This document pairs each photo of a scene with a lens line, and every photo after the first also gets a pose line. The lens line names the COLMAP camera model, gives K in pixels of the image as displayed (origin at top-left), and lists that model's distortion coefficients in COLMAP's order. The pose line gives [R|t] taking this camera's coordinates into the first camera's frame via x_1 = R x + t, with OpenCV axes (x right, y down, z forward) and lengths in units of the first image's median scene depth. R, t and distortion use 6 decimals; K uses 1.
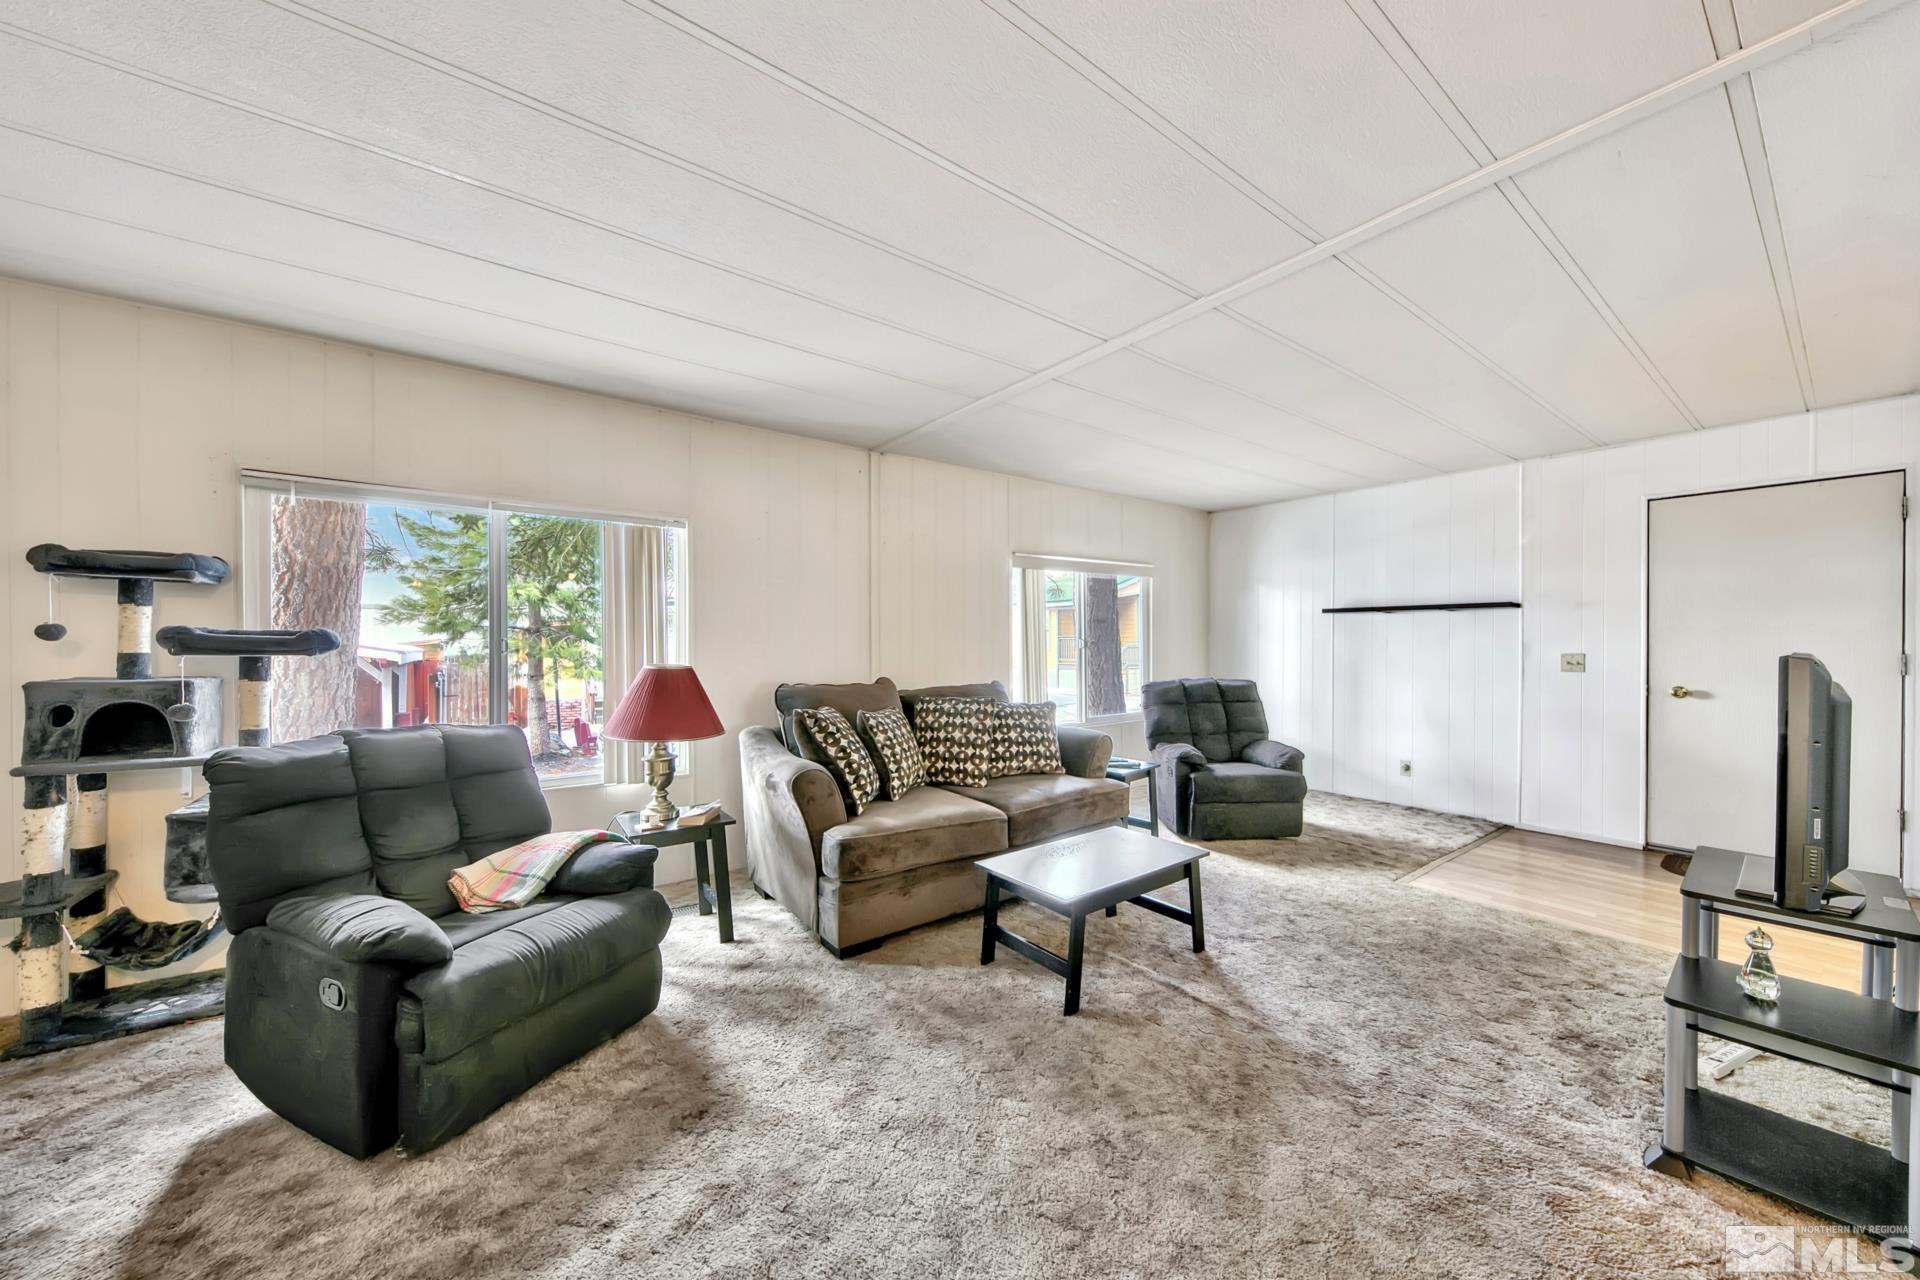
lens RADIAL K [[669.7, 0, 982.4], [0, 669.7, 650.1], [0, 0, 1]] dist [0.010225, -0.003592]
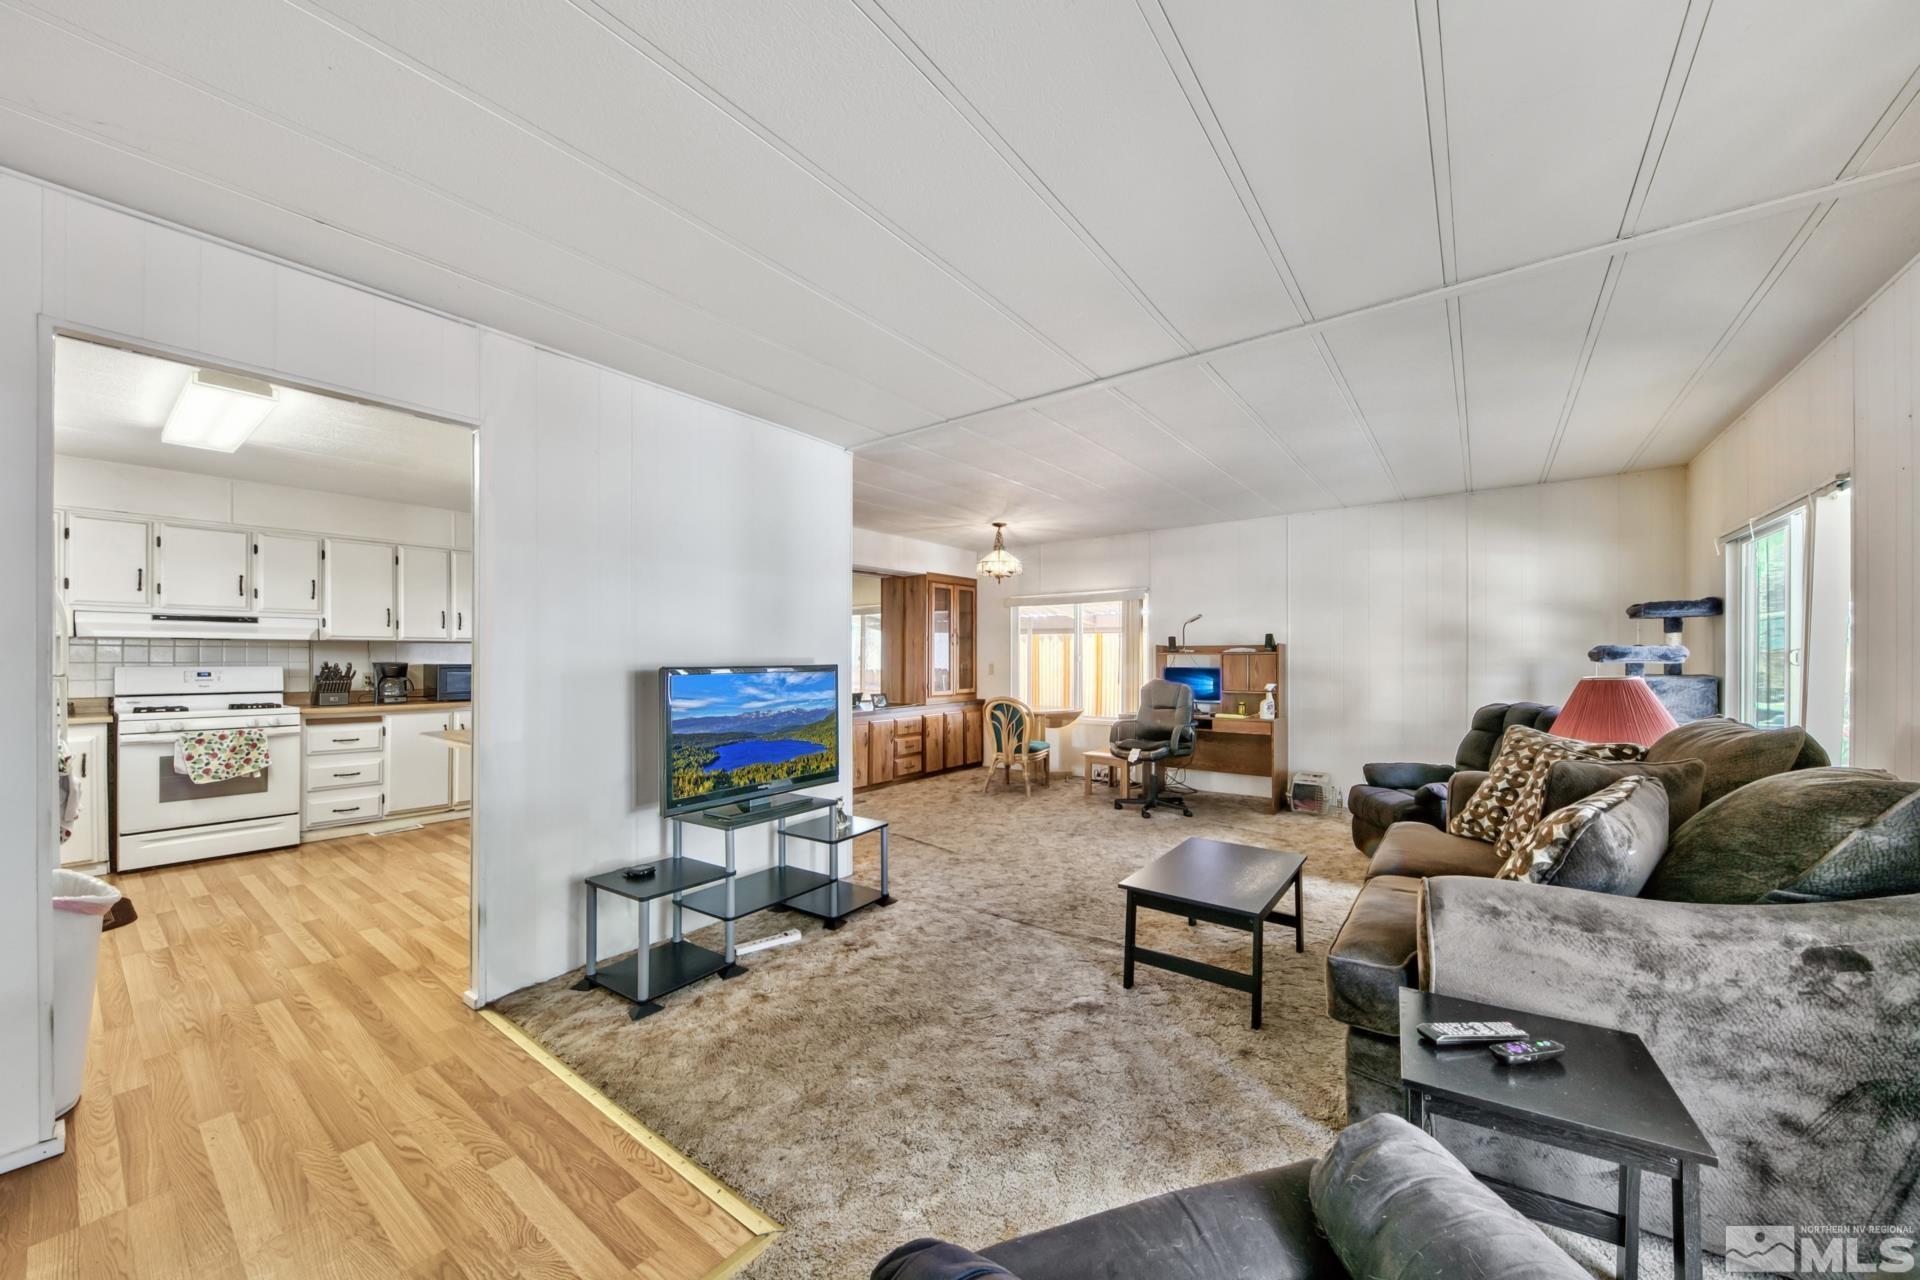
lens RADIAL K [[669.7, 0, 959.9], [0, 669.7, 654.2], [0, 0, 1]] dist [0.010225, -0.003592]
pose [[-0.970343, 0.004457, -0.241689, 0.843080], [0.002677, 0.999967, 0.007694, -0.024225], [0.241716, 0.006819, -0.970323, 2.005759]]
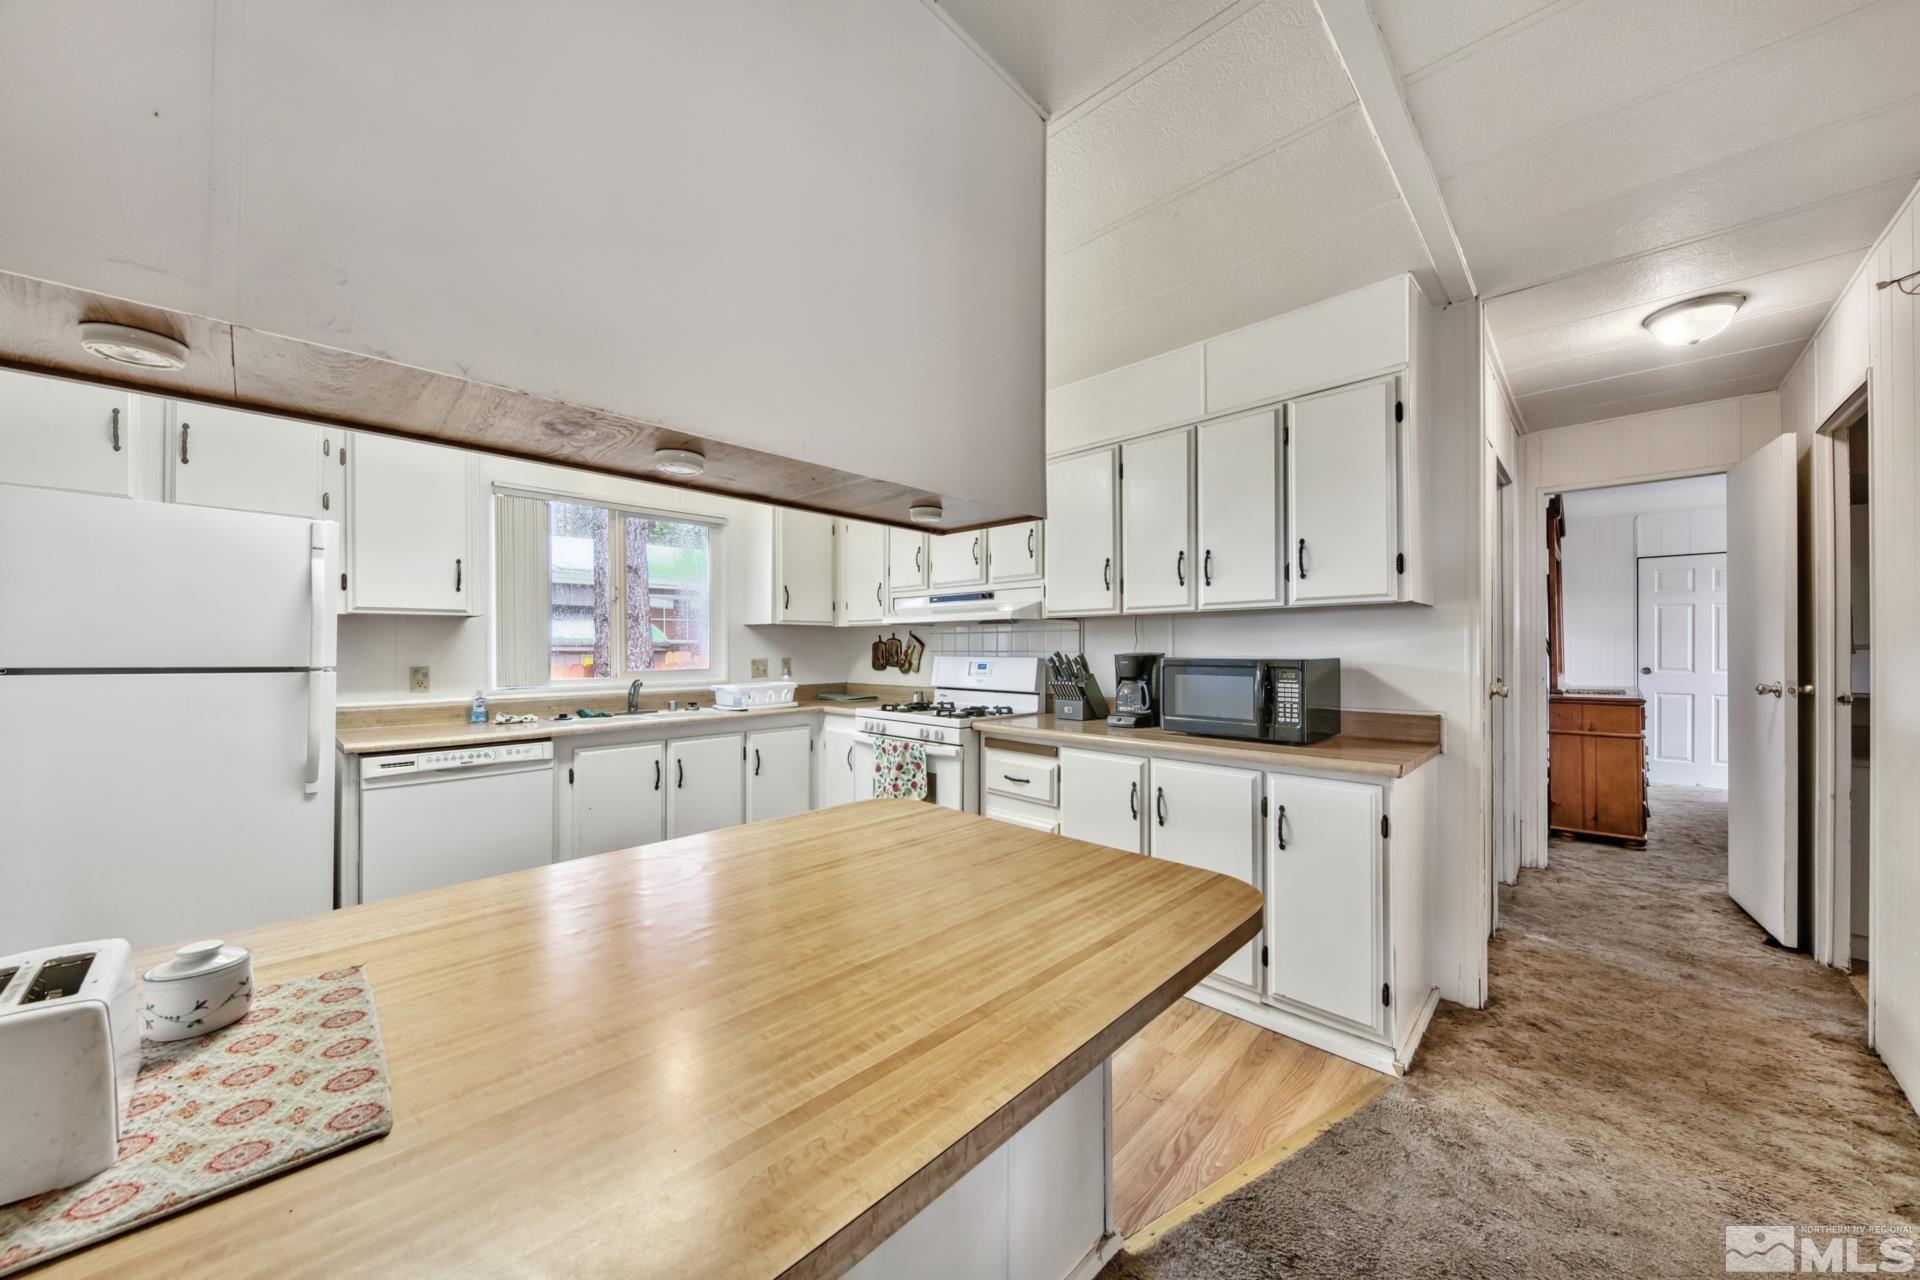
lens RADIAL K [[669.7, 0, 976.2], [0, 669.7, 650.1], [0, 0, 1]] dist [0.010225, -0.003592]
pose [[-0.149830, 0.003912, 0.988704, 0.928017], [0.012448, 0.999920, -0.002070, 0.006913], [-0.988633, 0.011998, -0.149867, -0.047523]]
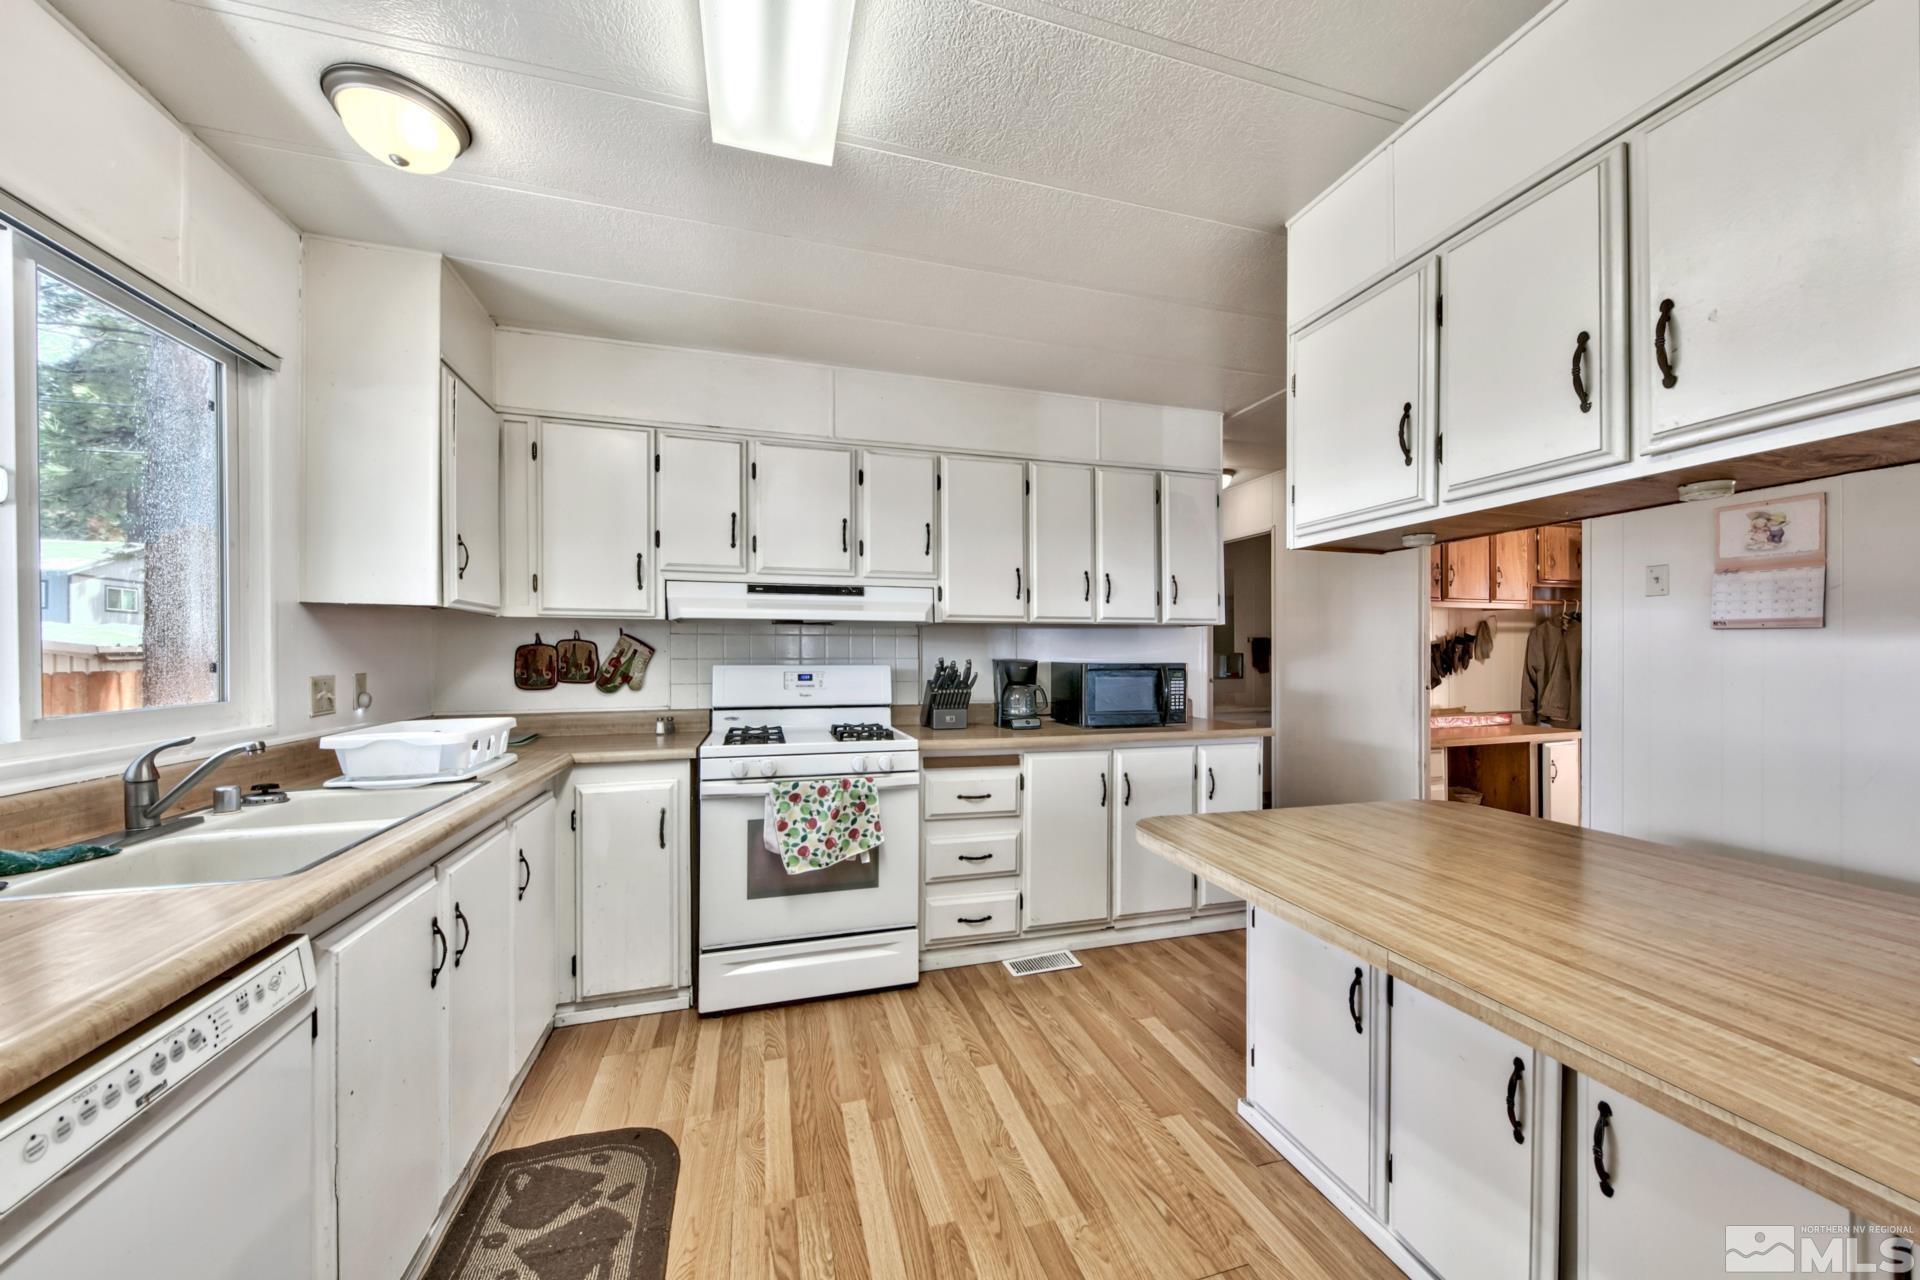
lens RADIAL K [[669.7, 0, 976.1], [0, 669.7, 654.3], [0, 0, 1]] dist [0.010225, -0.003592]
pose [[-0.927671, 0.007172, 0.373330, 1.675120], [0.010298, 0.999927, 0.006380, -0.005366], [-0.373257, 0.009763, -0.927677, 0.712176]]
